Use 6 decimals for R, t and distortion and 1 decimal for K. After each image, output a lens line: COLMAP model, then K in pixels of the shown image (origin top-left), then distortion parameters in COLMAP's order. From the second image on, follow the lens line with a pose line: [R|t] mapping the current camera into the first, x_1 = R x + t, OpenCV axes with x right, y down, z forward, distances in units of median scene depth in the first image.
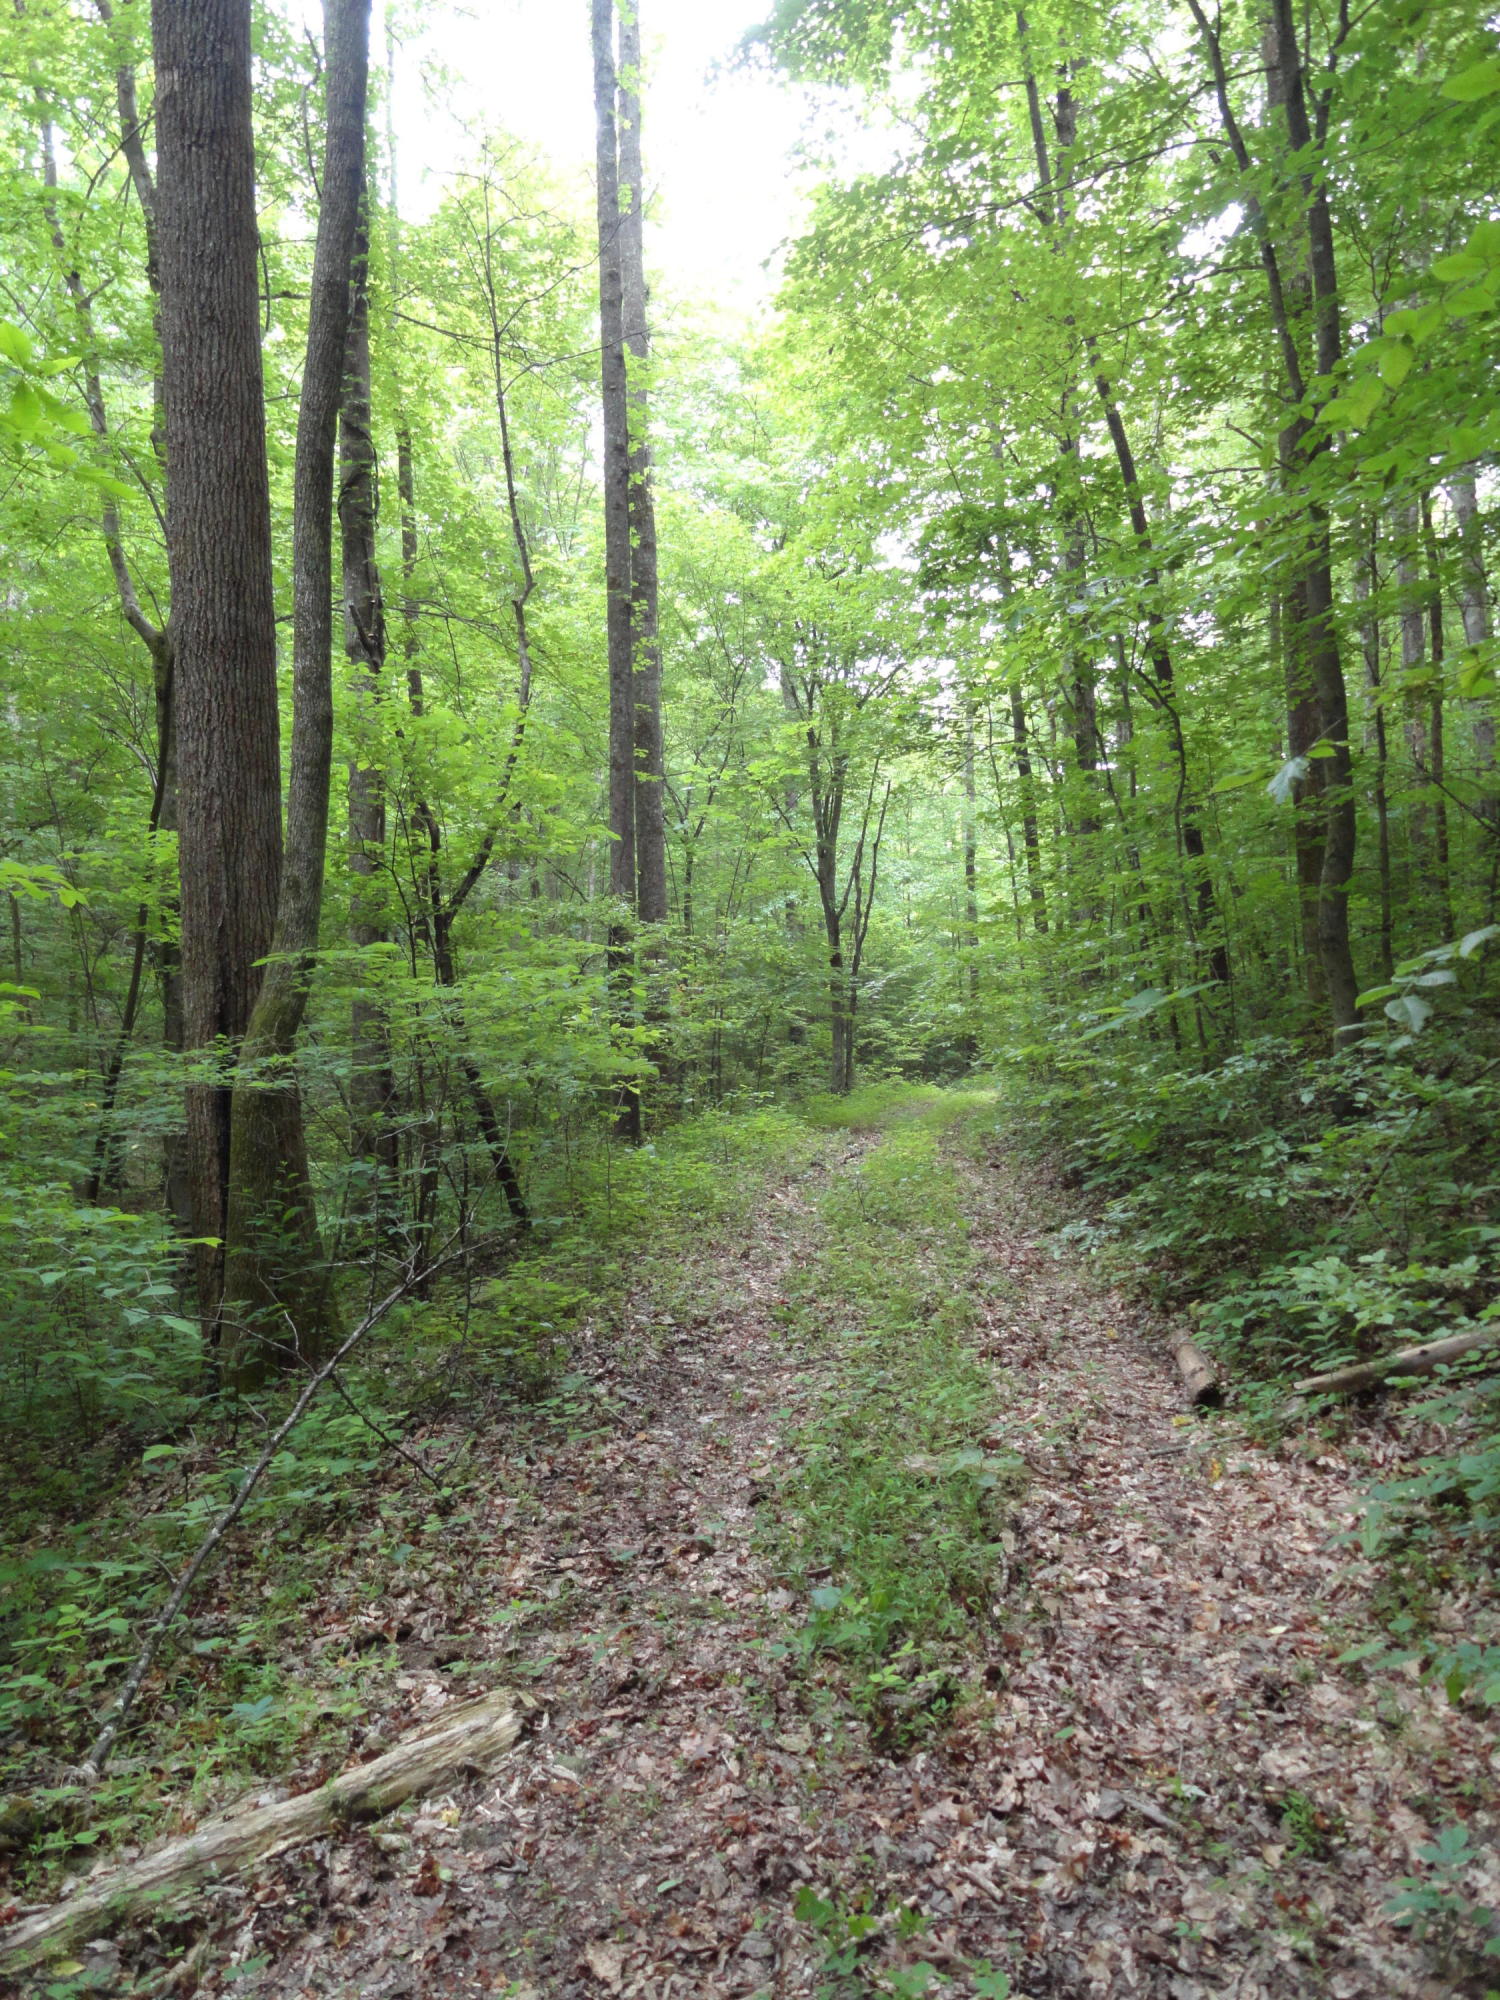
lens RADIAL K [[1368.8, 0, 754.1], [0, 1368.8, 995.9], [0, 0, 1]] dist [-0.019862, 0.019261]
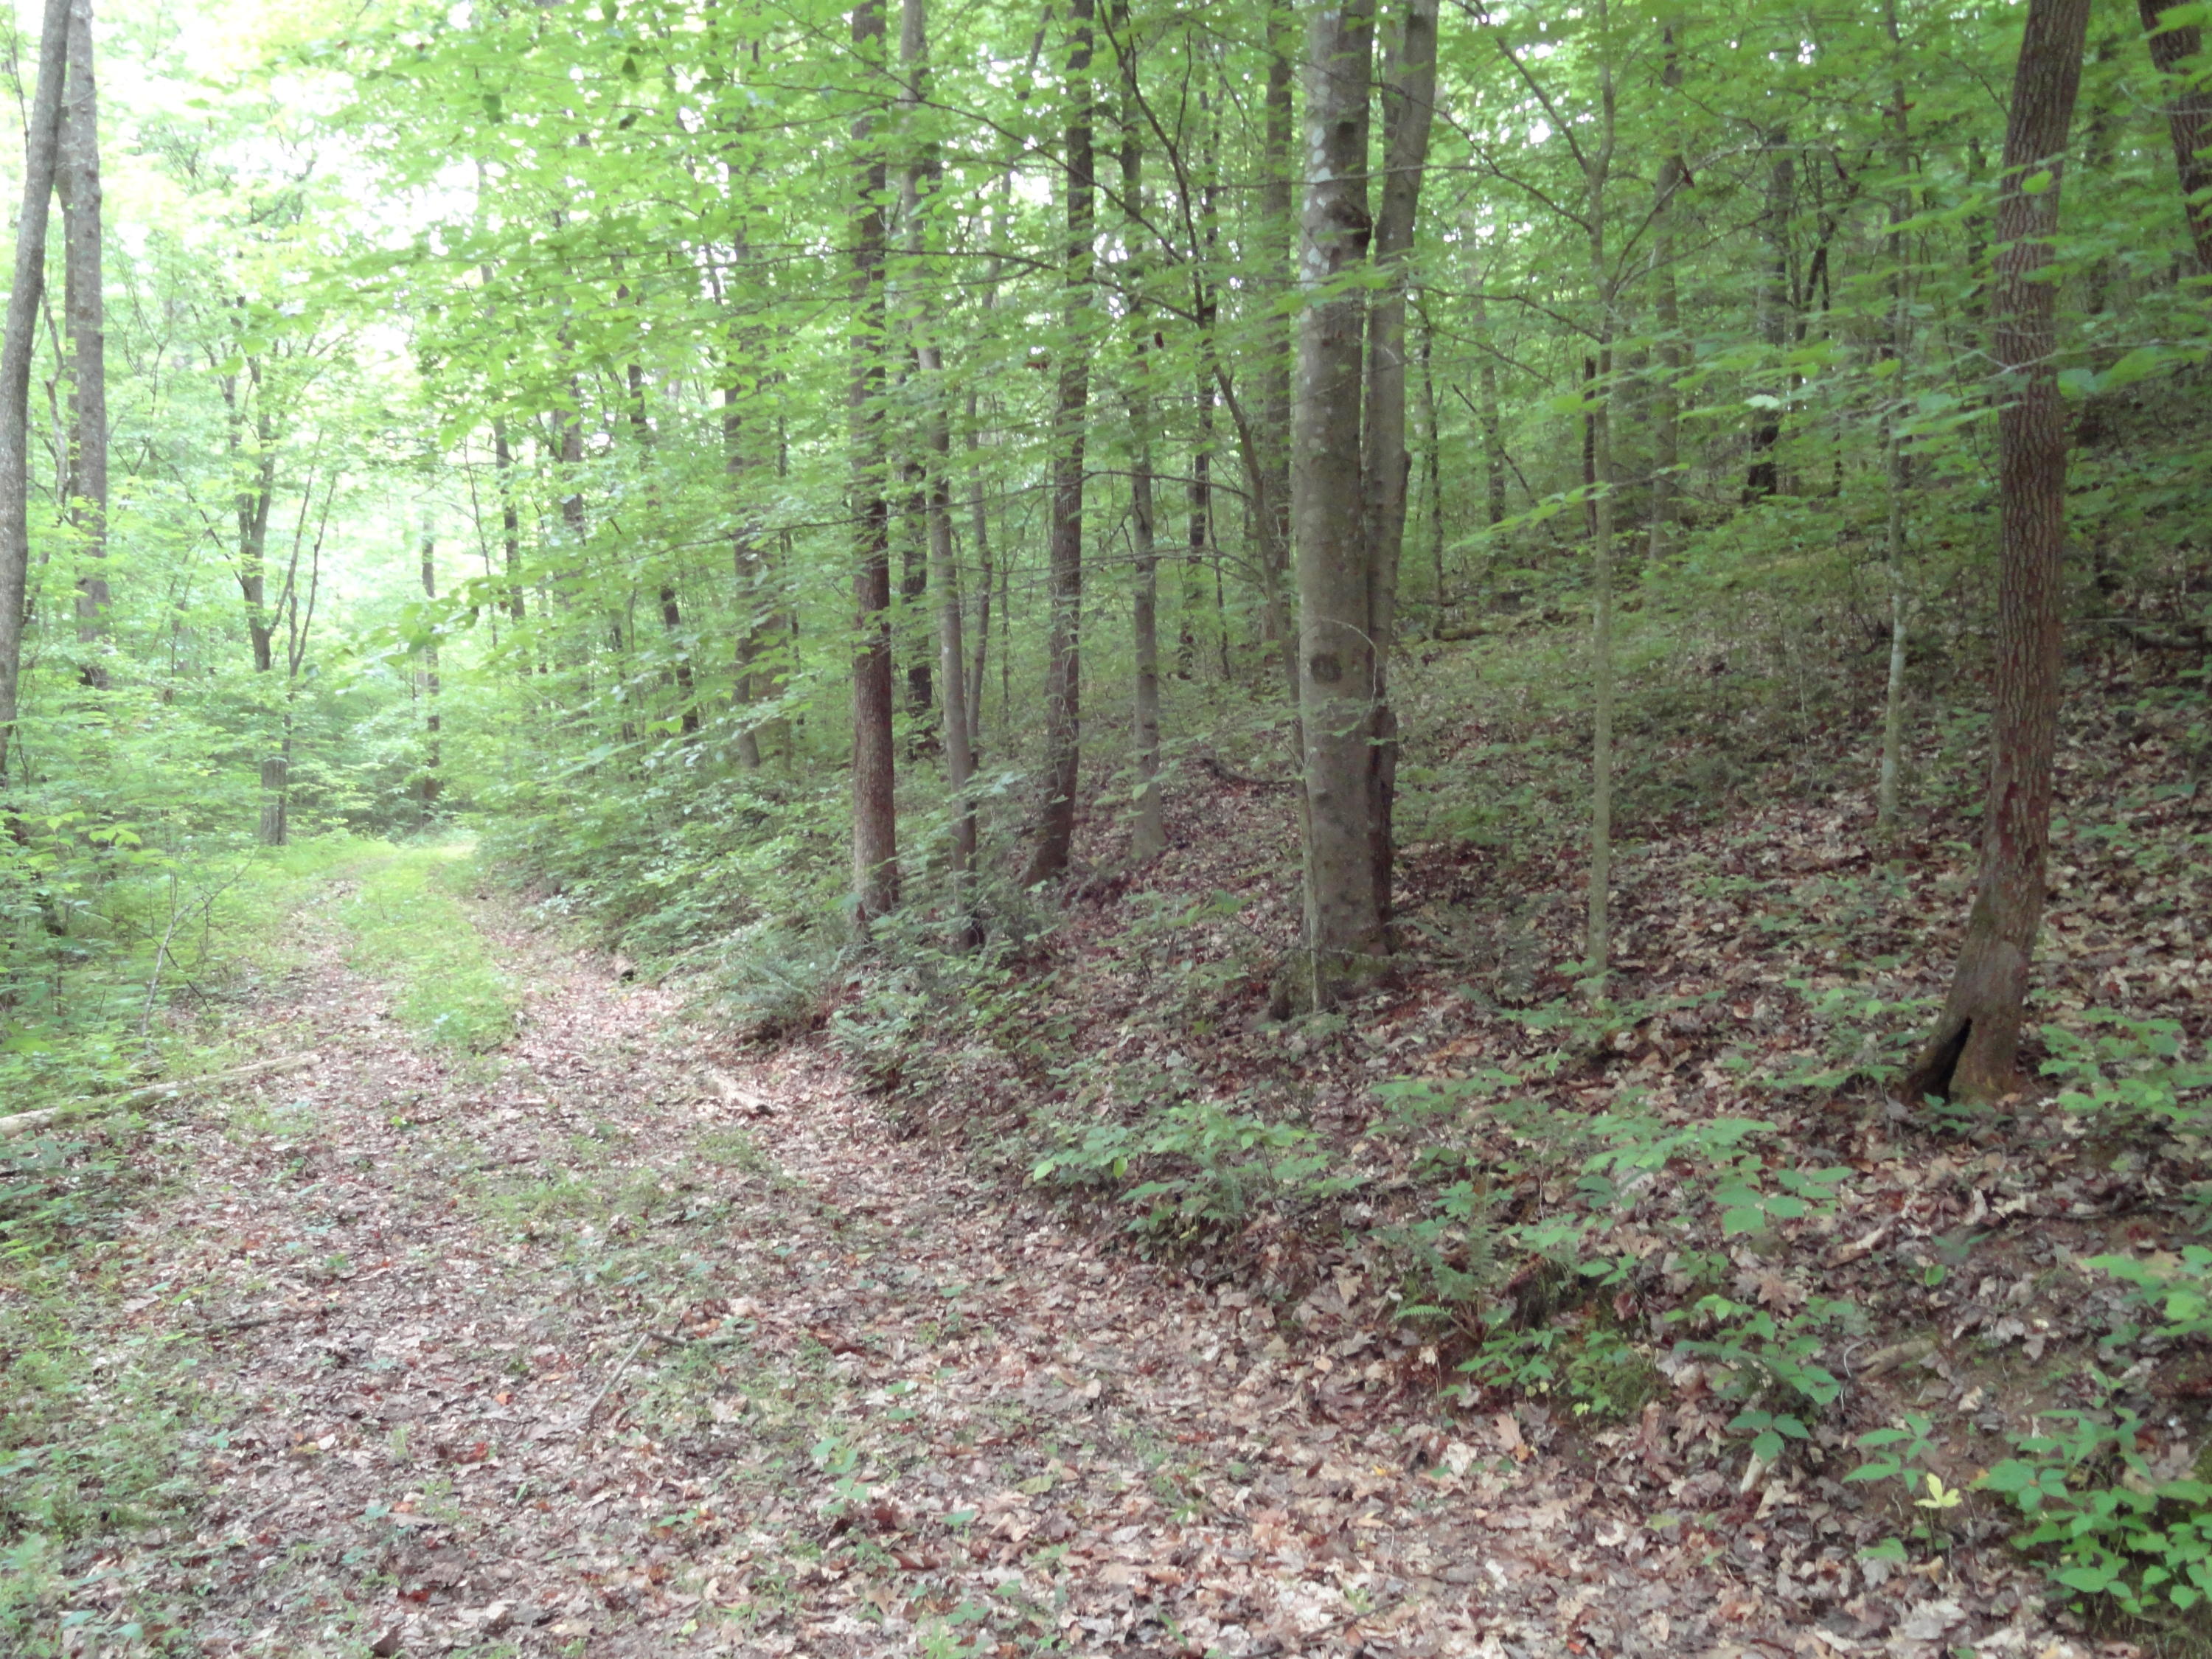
lens RADIAL K [[1935.9, 0, 1106.0], [0, 1935.9, 829.5], [0, 0, 1]] dist [-0.079283, 0.096654]
pose [[0.874613, -0.006269, 0.484781, -0.051118], [-0.019391, 0.998664, 0.047898, -0.004677], [-0.484434, -0.051293, 0.873323, -0.223644]]
